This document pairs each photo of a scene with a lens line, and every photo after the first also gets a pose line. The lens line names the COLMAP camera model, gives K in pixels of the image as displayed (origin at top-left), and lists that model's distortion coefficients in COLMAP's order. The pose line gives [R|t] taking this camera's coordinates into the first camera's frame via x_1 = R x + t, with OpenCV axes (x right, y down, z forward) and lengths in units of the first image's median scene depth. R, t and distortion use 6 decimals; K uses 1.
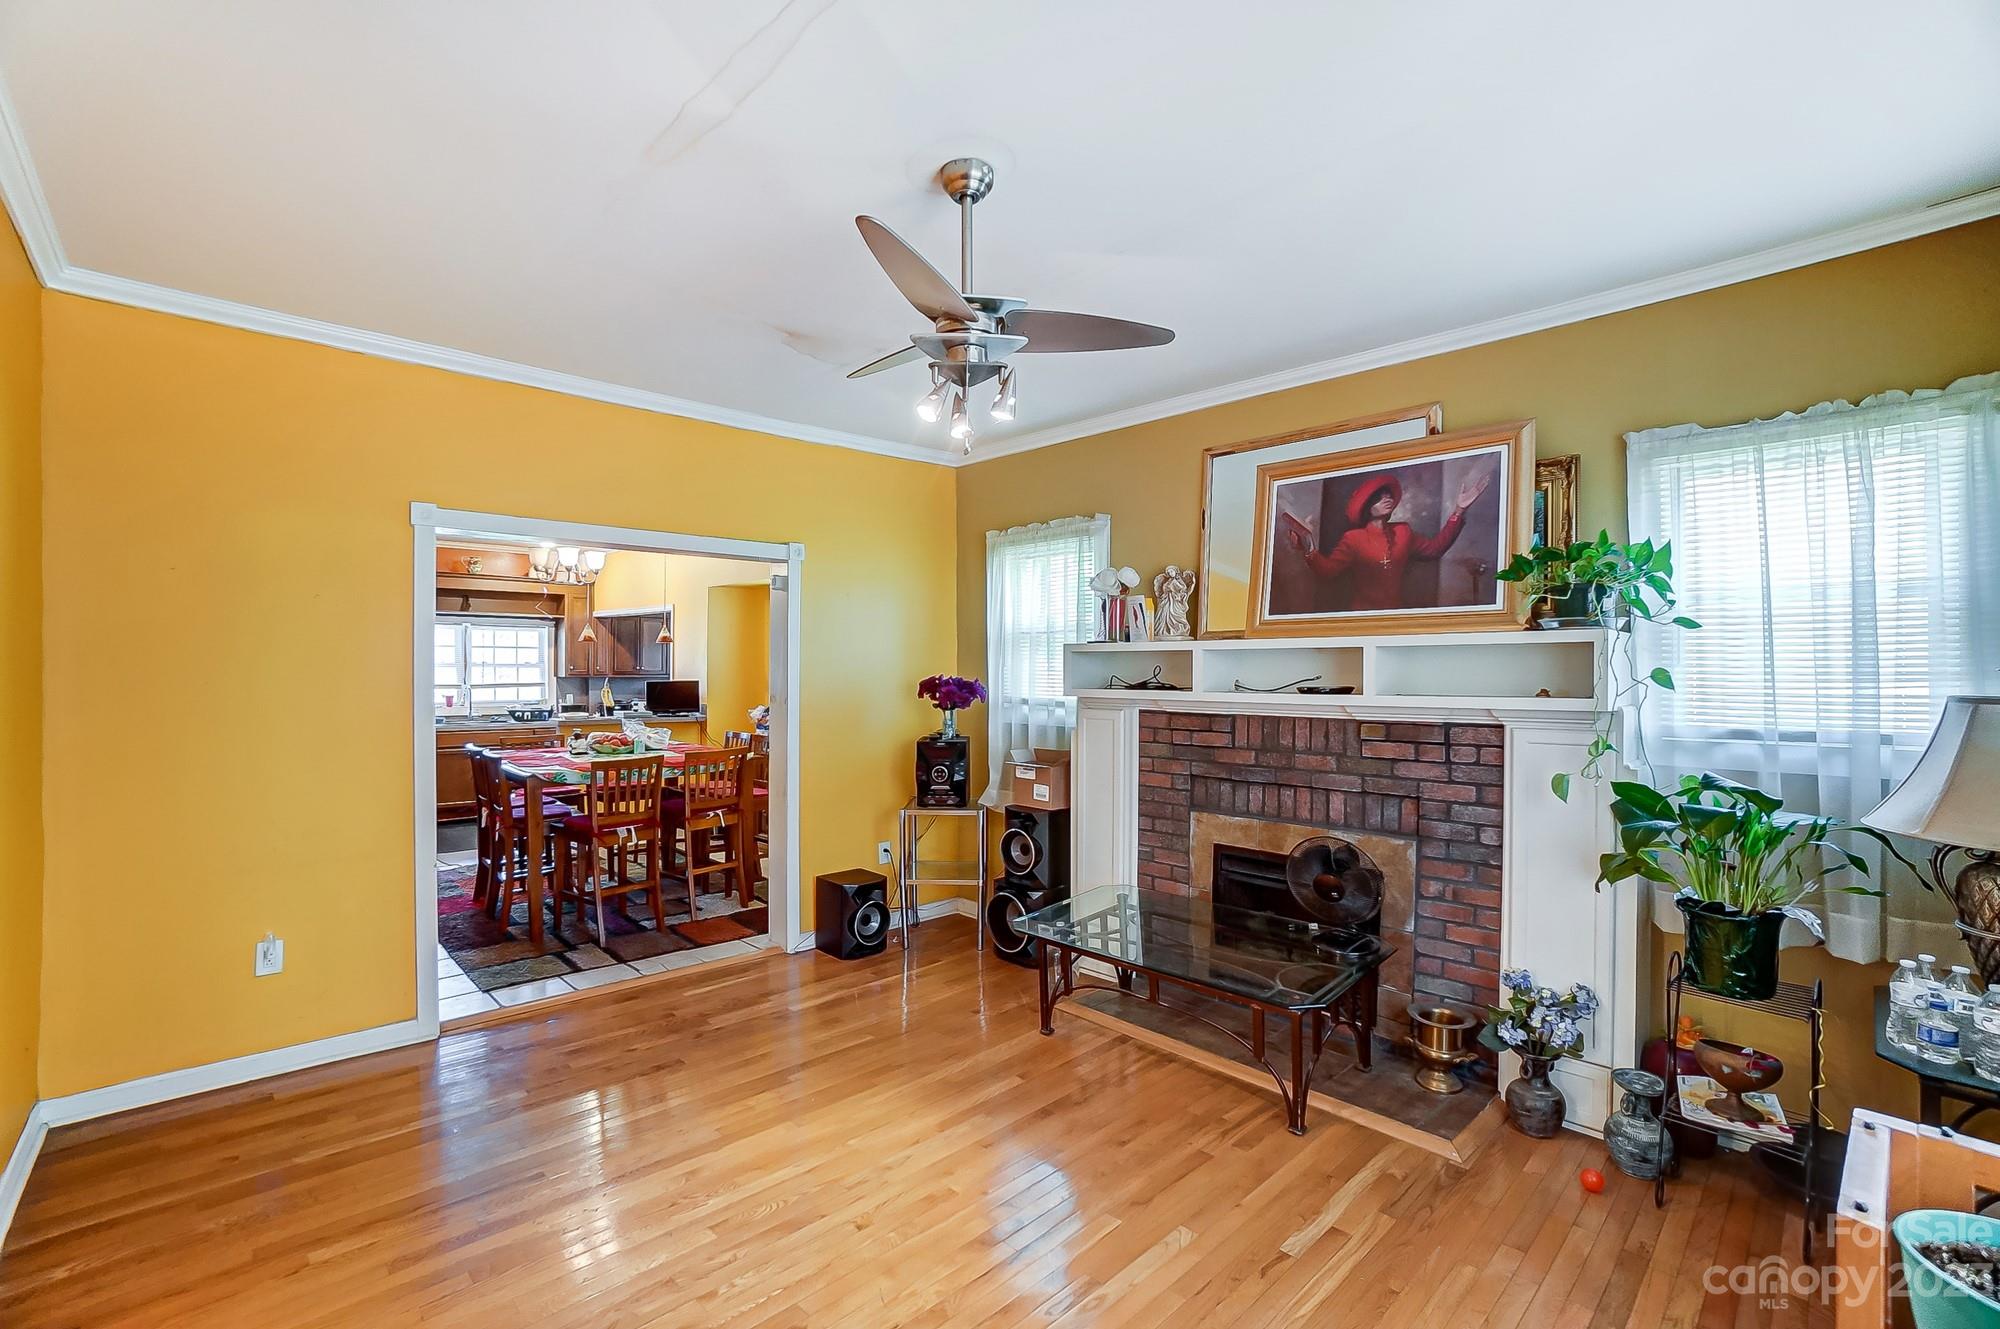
lens RADIAL K [[886.8, 0, 1000.7], [0, 886.8, 679.3], [0, 0, 1]] dist [-0.022388, 0.000428]
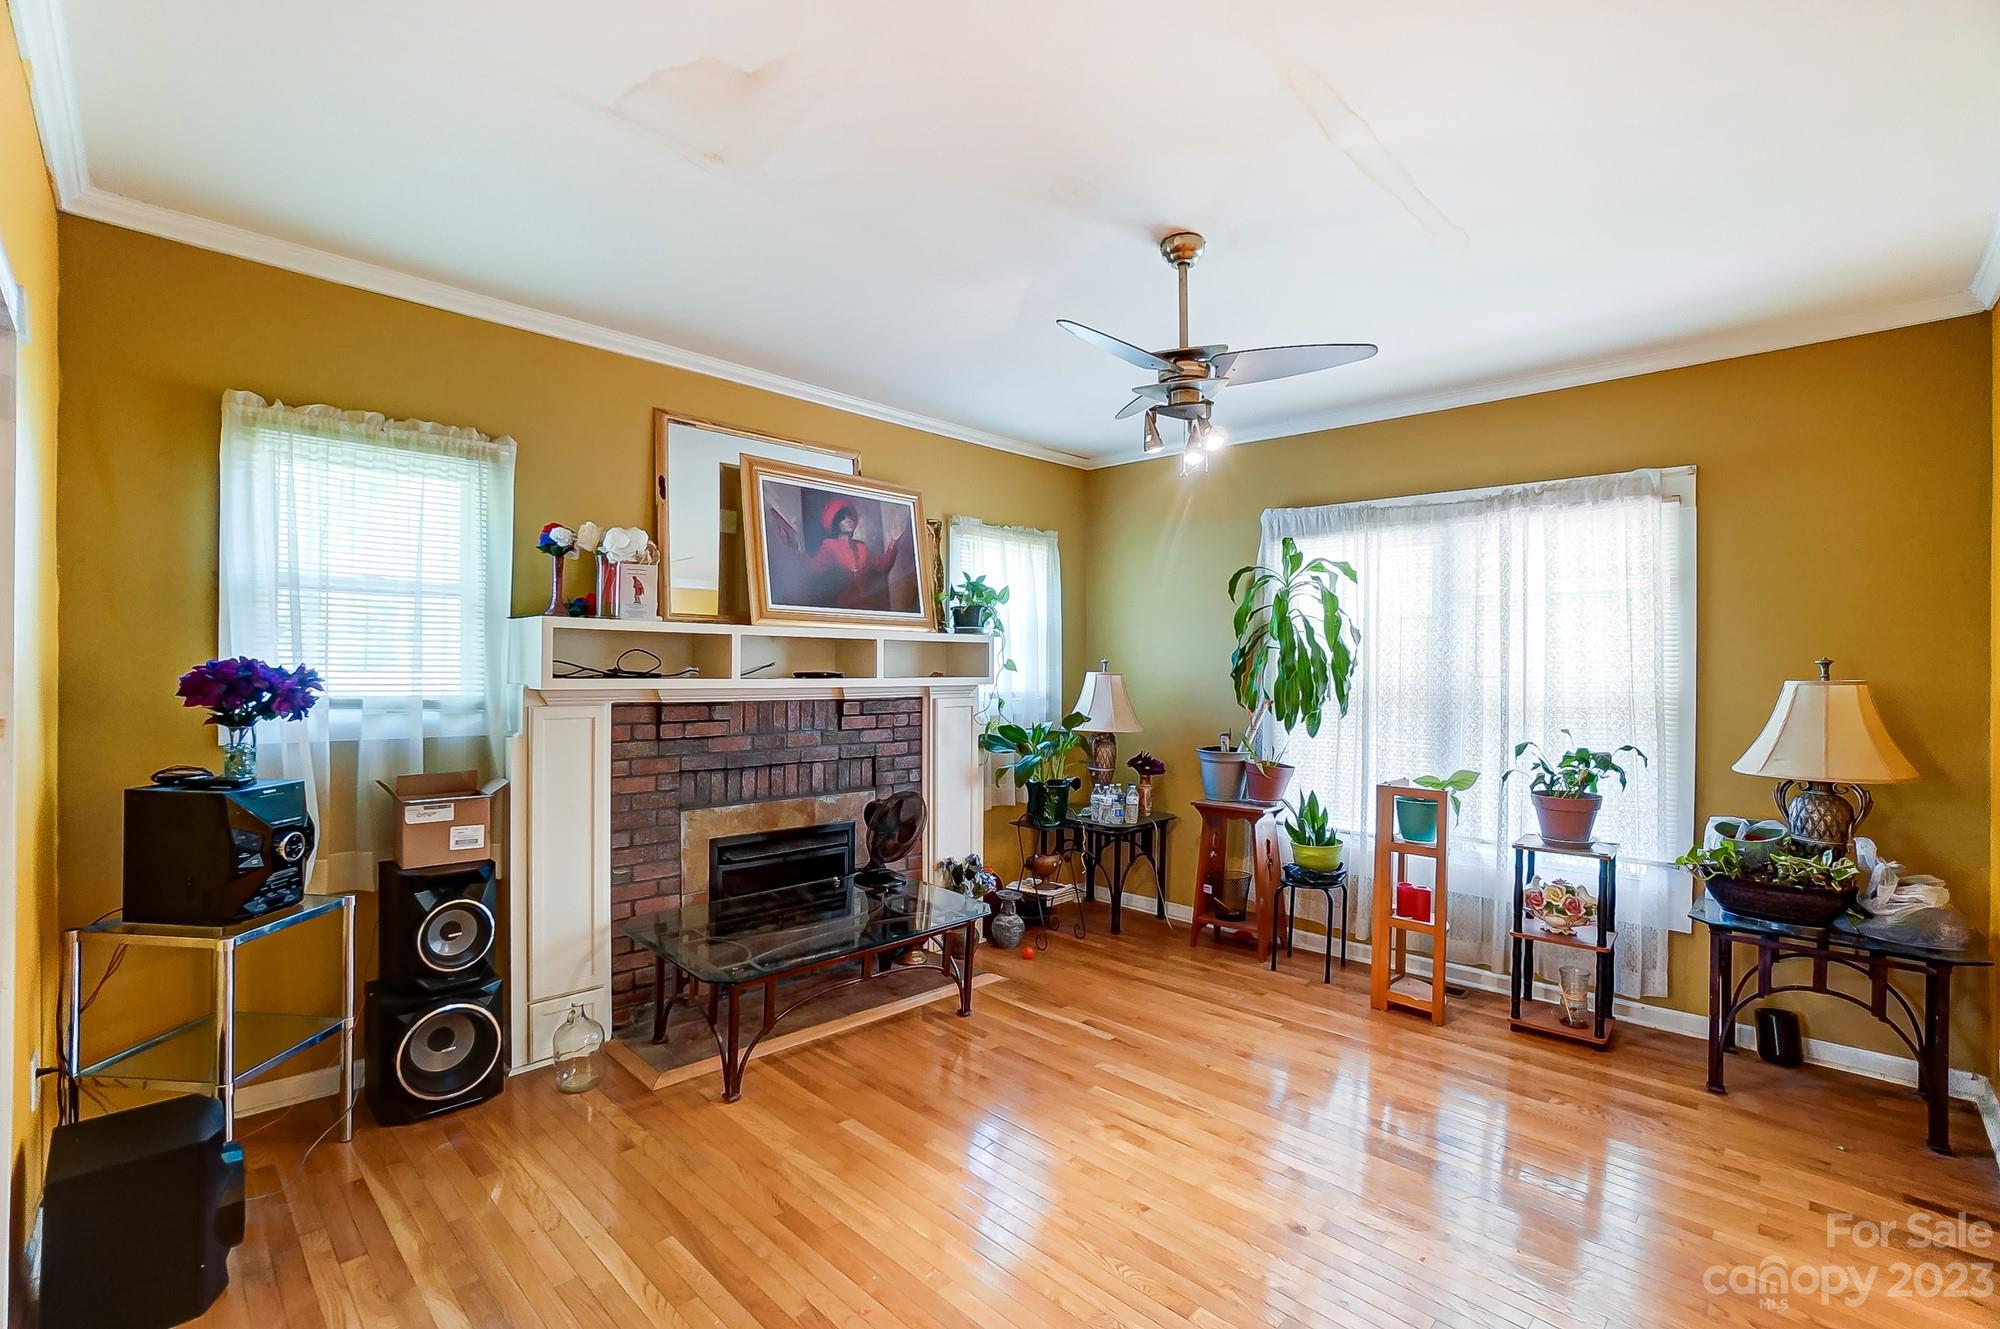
lens RADIAL K [[886.8, 0, 1000.1], [0, 886.8, 661.8], [0, 0, 1]] dist [-0.022388, 0.000428]
pose [[-0.012798, -0.002304, 0.999915, -0.729951], [-0.004496, 0.999987, 0.002246, -0.007873], [-0.999908, -0.004467, -0.012808, 0.727668]]
